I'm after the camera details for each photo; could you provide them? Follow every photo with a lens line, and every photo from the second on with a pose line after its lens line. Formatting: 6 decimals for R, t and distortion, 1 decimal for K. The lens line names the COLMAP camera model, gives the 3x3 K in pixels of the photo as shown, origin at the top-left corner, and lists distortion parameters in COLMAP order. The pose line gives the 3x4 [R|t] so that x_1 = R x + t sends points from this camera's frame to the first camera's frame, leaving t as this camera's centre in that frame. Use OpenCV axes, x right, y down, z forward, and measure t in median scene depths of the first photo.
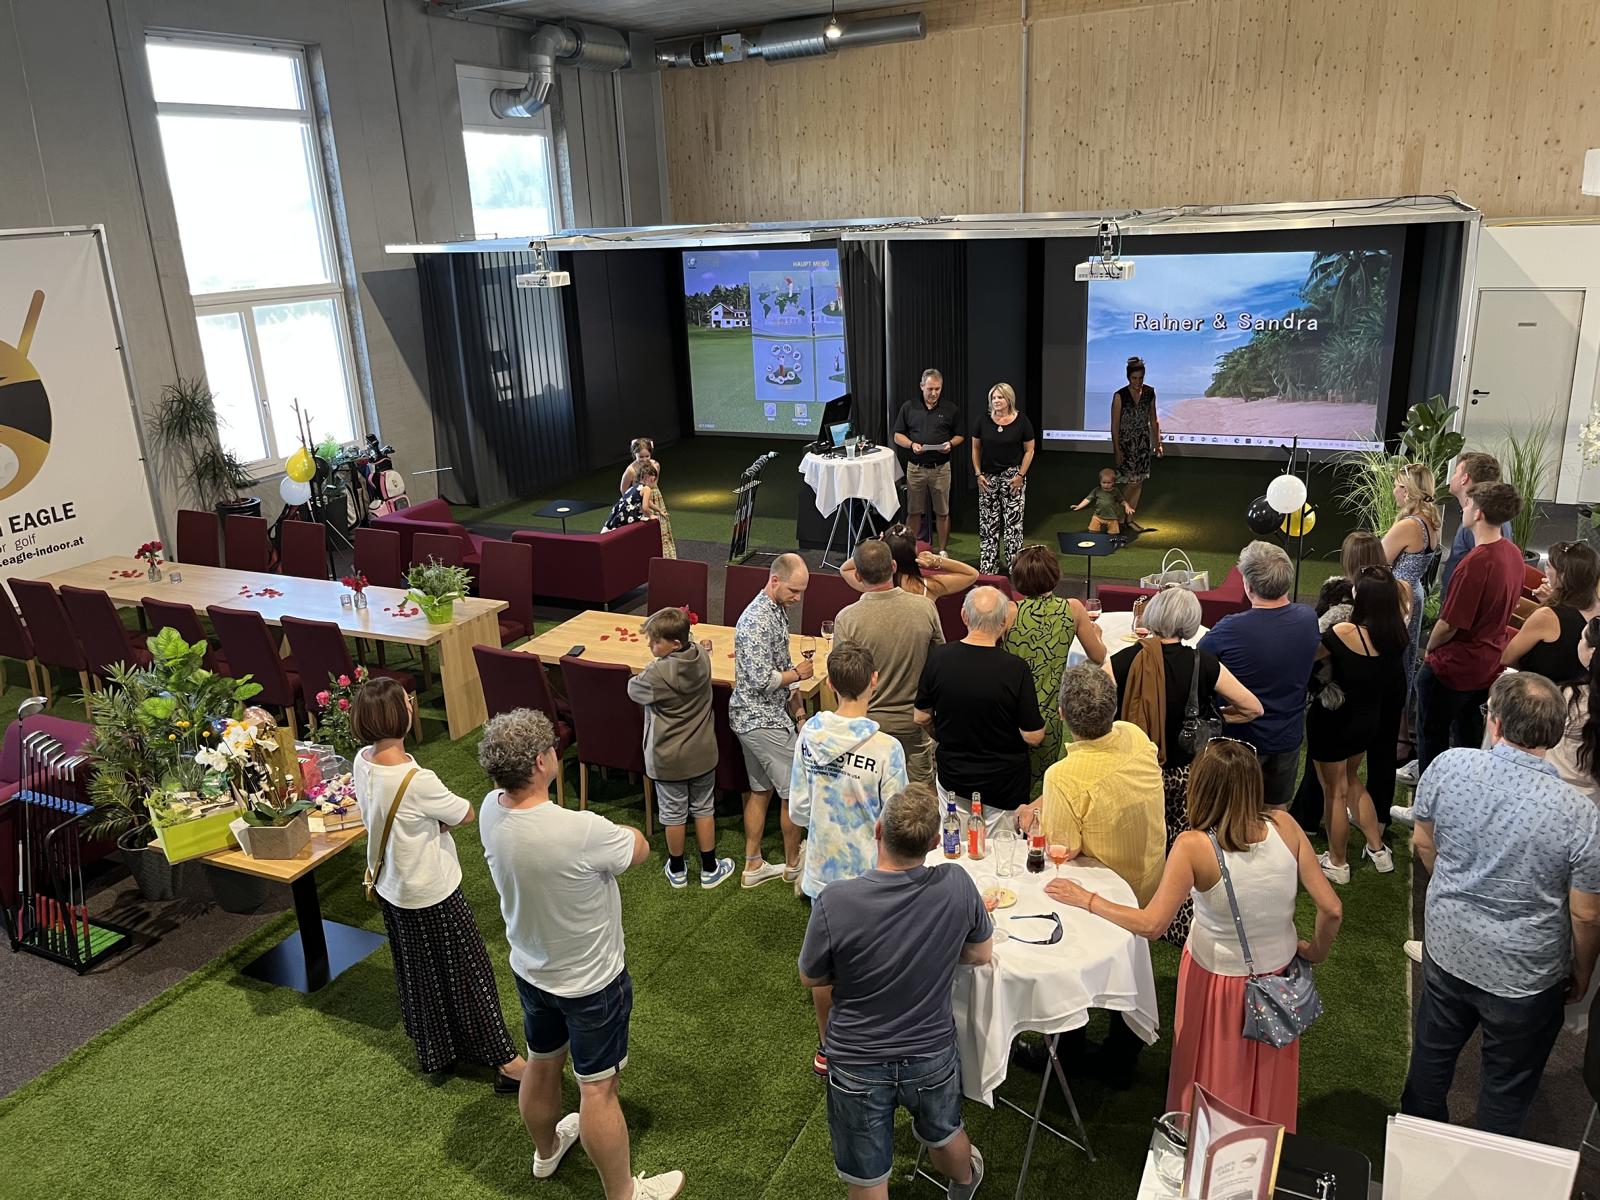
lens RADIAL K [[1198.6, 0, 804.3], [0, 1198.6, 598.2], [0, 0, 1]] dist [0.053466, -0.077227]
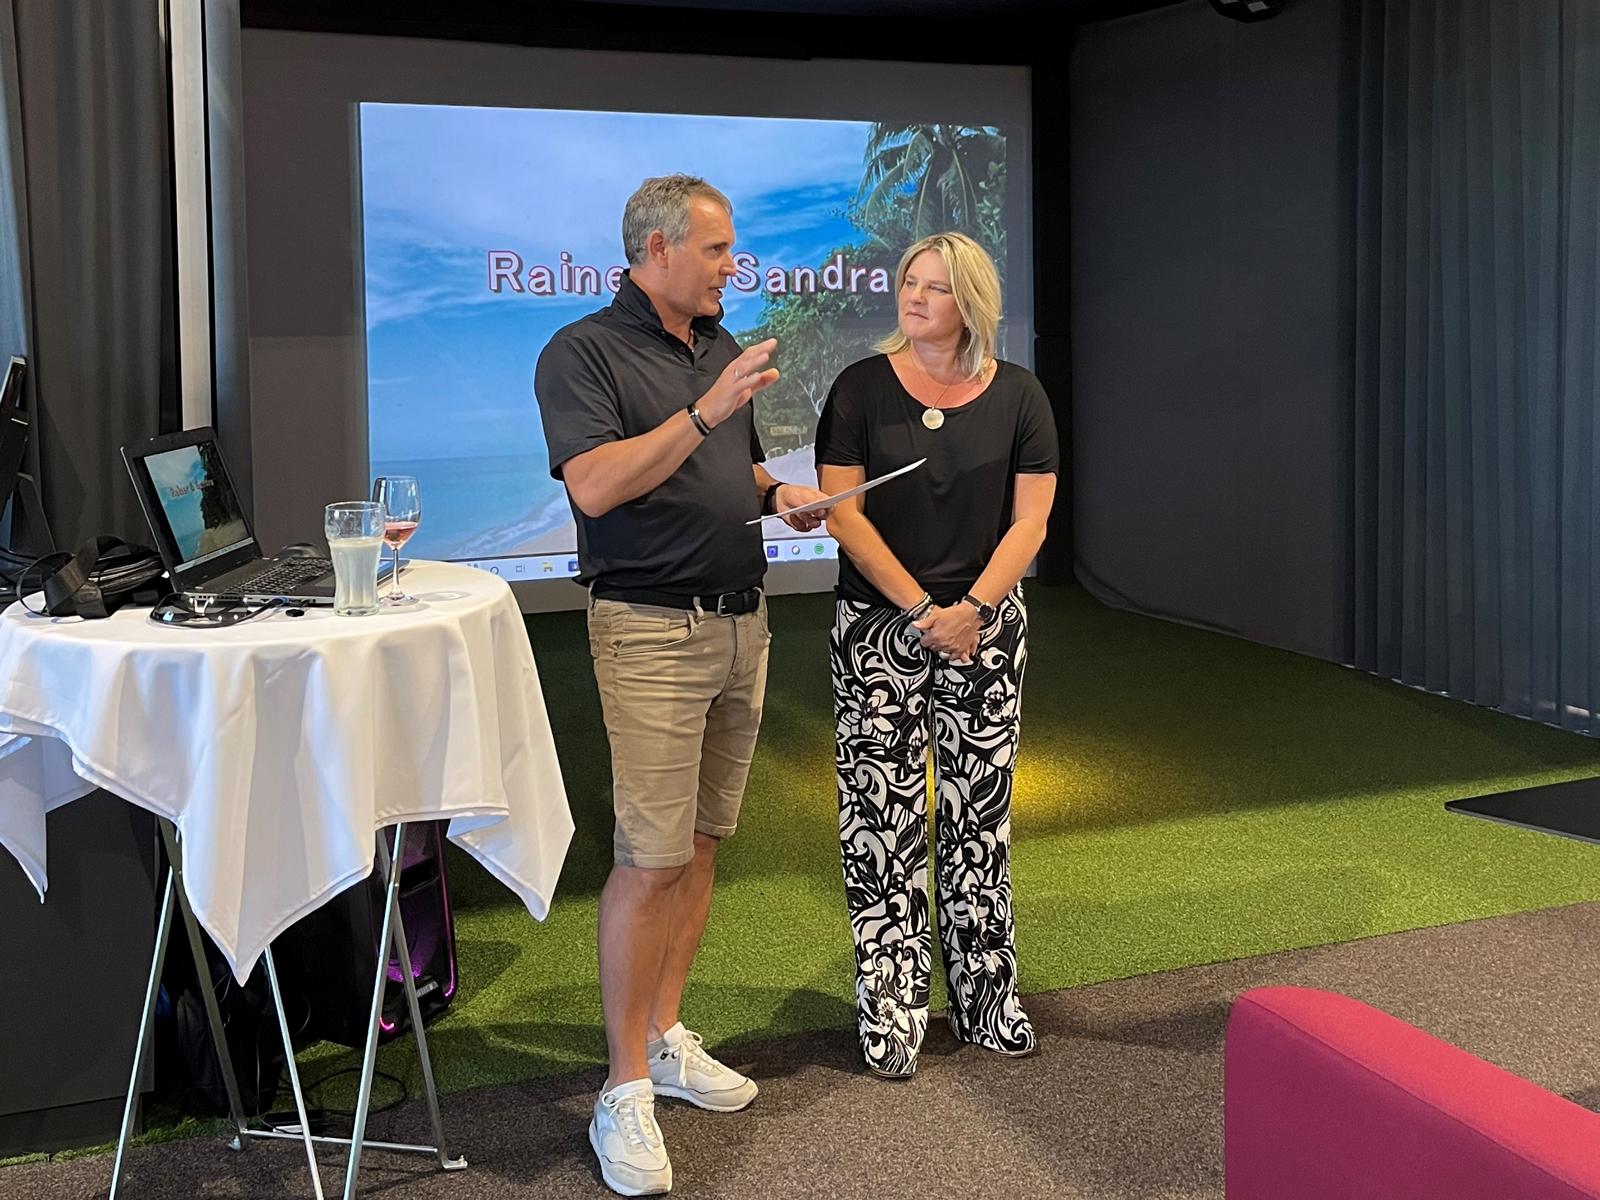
lens RADIAL K [[1709.2, 0, 799.5], [0, 1709.2, 597.0], [0, 0, 1]] dist [-0.004922, 0.000000]
pose [[0.659050, -0.084194, 0.747372, -0.089274], [0.210909, 0.974531, -0.076201, -0.067271], [-0.721922, 0.207848, 0.660021, 0.618020]]
